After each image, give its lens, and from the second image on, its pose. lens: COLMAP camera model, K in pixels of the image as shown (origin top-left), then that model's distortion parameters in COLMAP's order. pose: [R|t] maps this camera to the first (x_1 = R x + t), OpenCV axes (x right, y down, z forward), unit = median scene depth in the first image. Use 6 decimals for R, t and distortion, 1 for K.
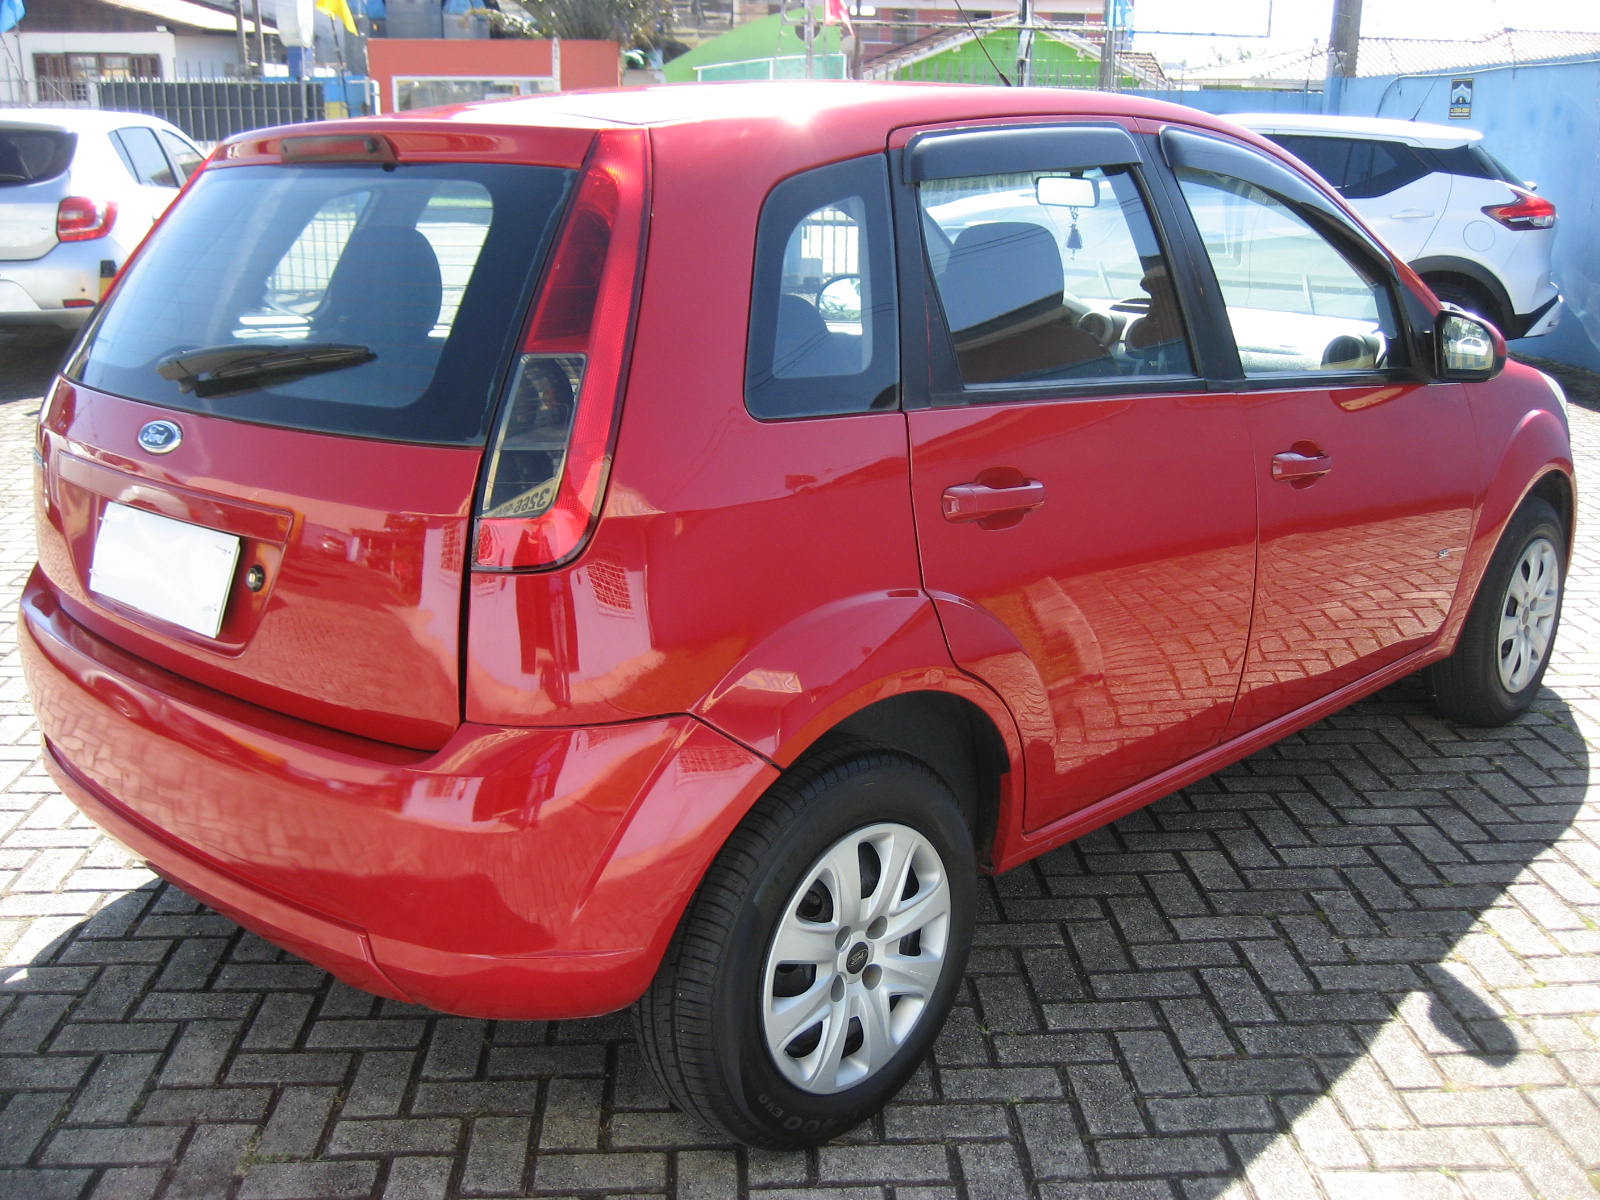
lens RADIAL K [[1657.2, 0, 815.7], [0, 1657.2, 604.1], [0, 0, 1]] dist [-0.155826, 0.204162]
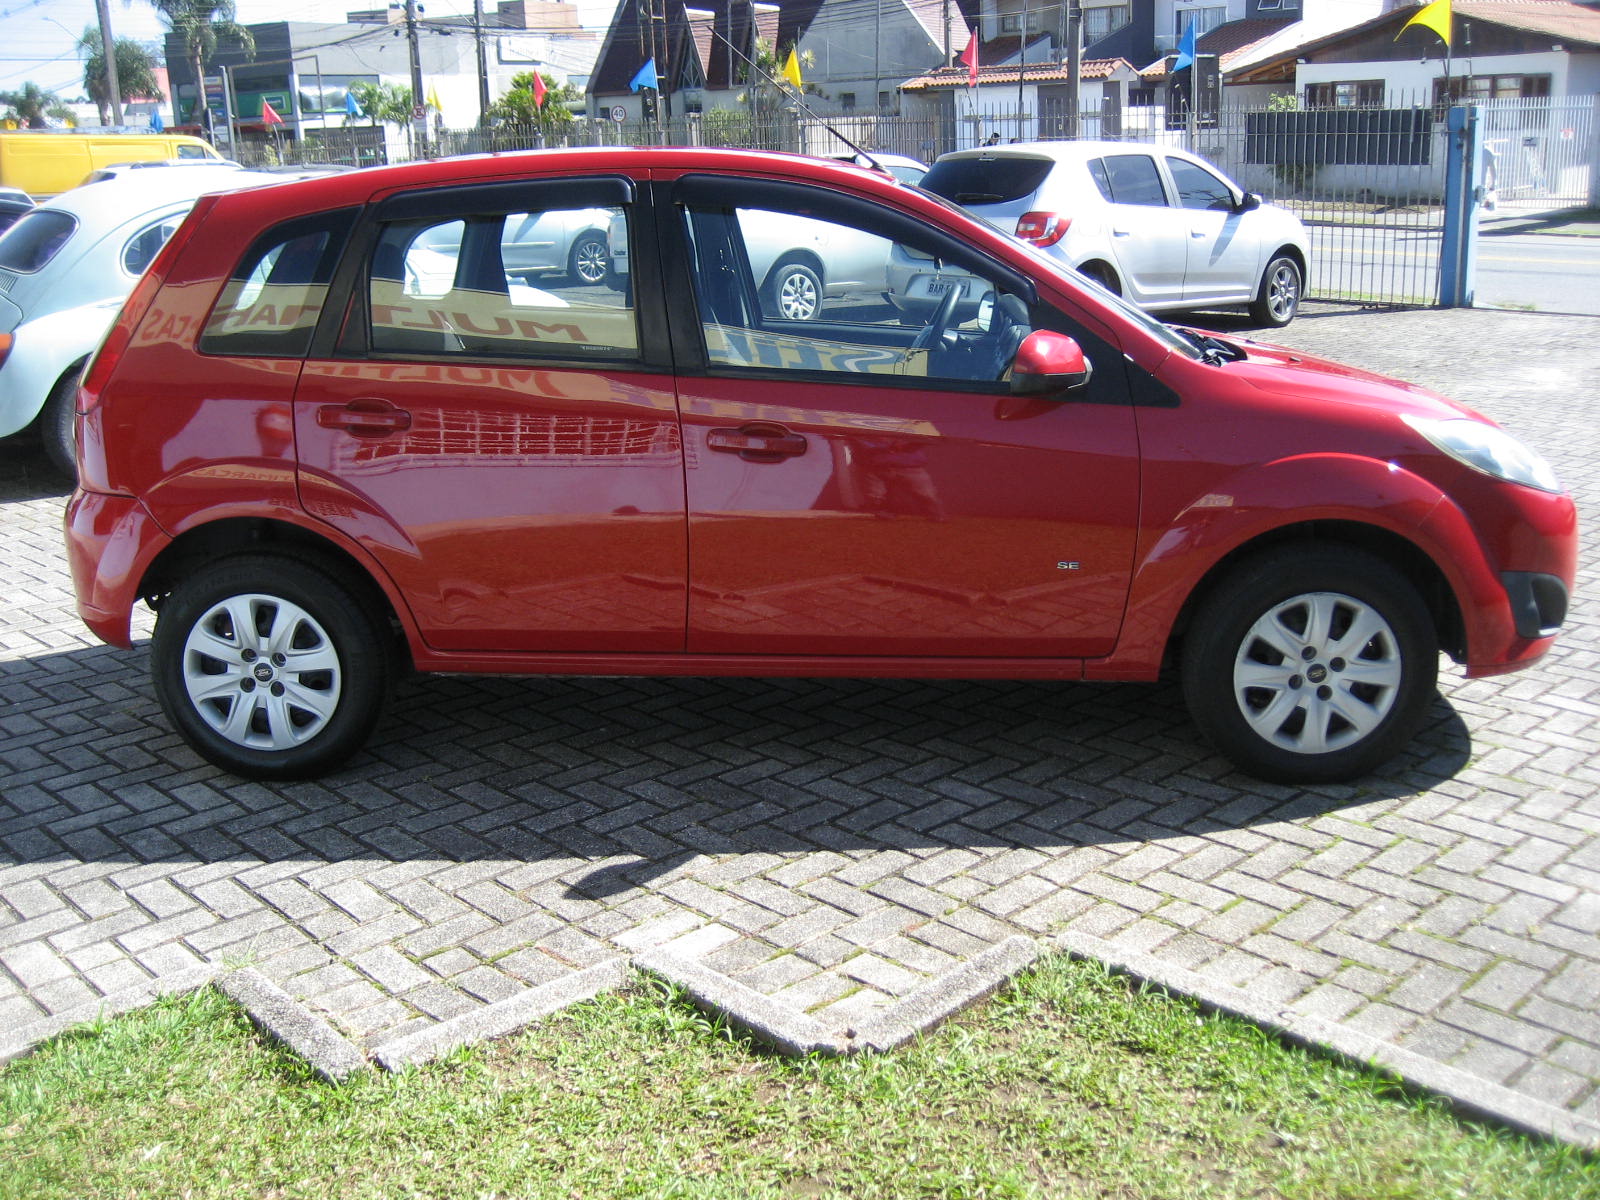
lens RADIAL K [[1657.2, 0, 815.7], [0, 1657.2, 604.1], [0, 0, 1]] dist [-0.155826, 0.204162]
pose [[0.656567, 0.175211, -0.733635, 1.132796], [-0.182261, 0.980676, 0.071097, -0.055877], [0.731916, 0.087033, 0.675814, 0.183937]]
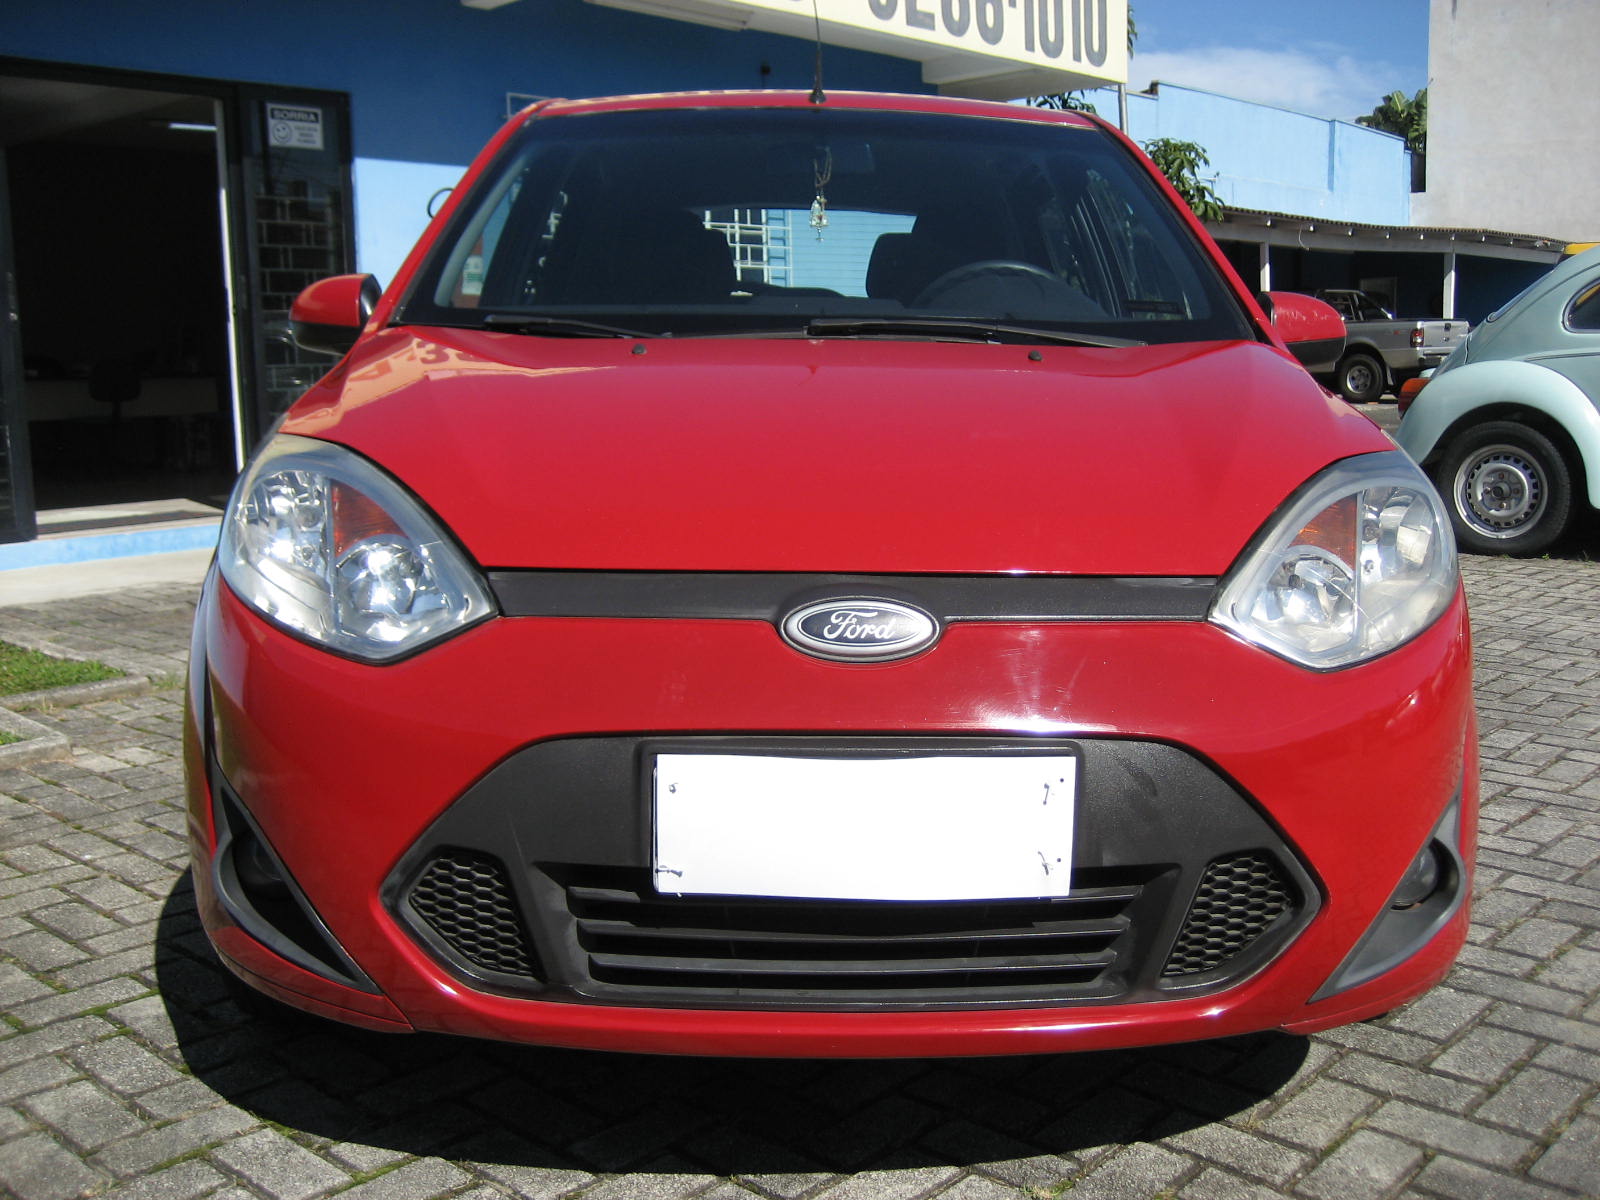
lens RADIAL K [[1657.2, 0, 815.7], [0, 1657.2, 604.1], [0, 0, 1]] dist [-0.155826, 0.204162]
pose [[-0.706426, 0.104605, -0.700015, 0.851660], [-0.196958, 0.920902, 0.336374, -0.360727], [0.679831, 0.375497, -0.629946, 1.789586]]
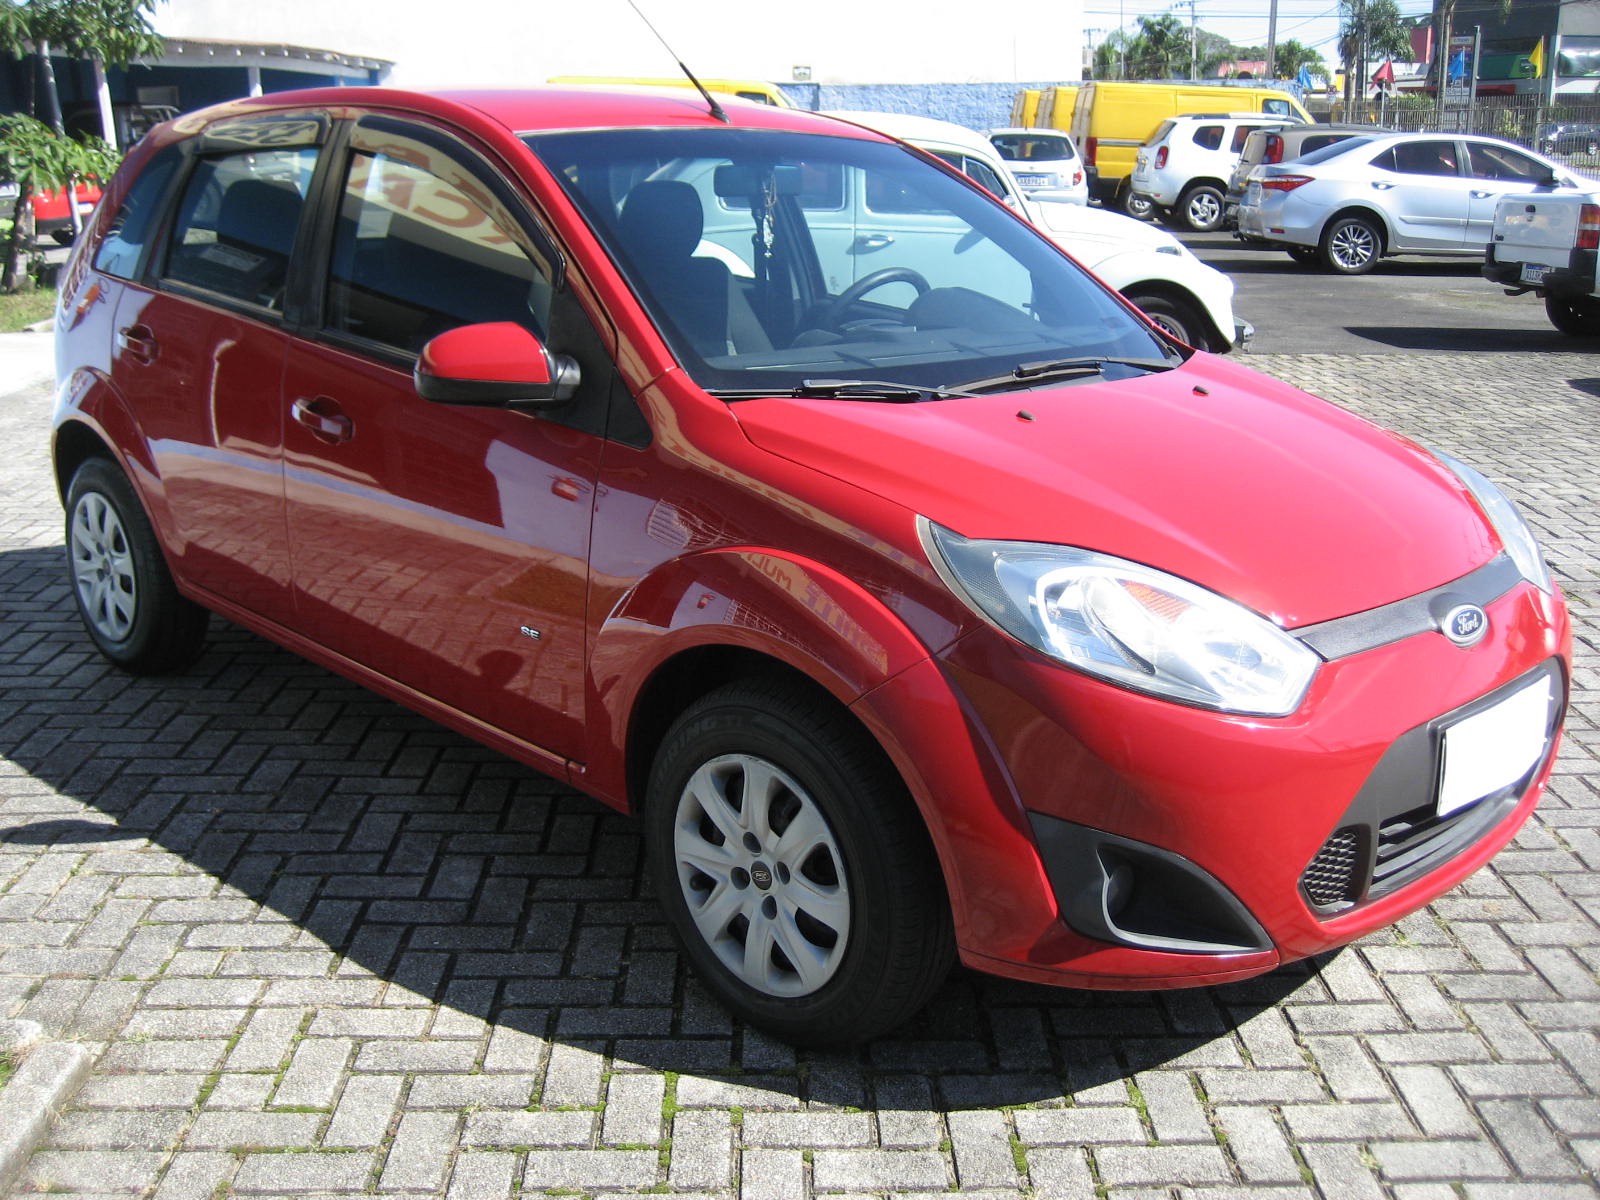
lens RADIAL K [[1657.2, 0, 815.7], [0, 1657.2, 604.1], [0, 0, 1]] dist [-0.155826, 0.204162]
pose [[-0.019086, 0.268654, -0.963048, 1.238393], [-0.282884, 0.922414, 0.262924, -0.316505], [0.958964, 0.277449, 0.058393, 1.159425]]
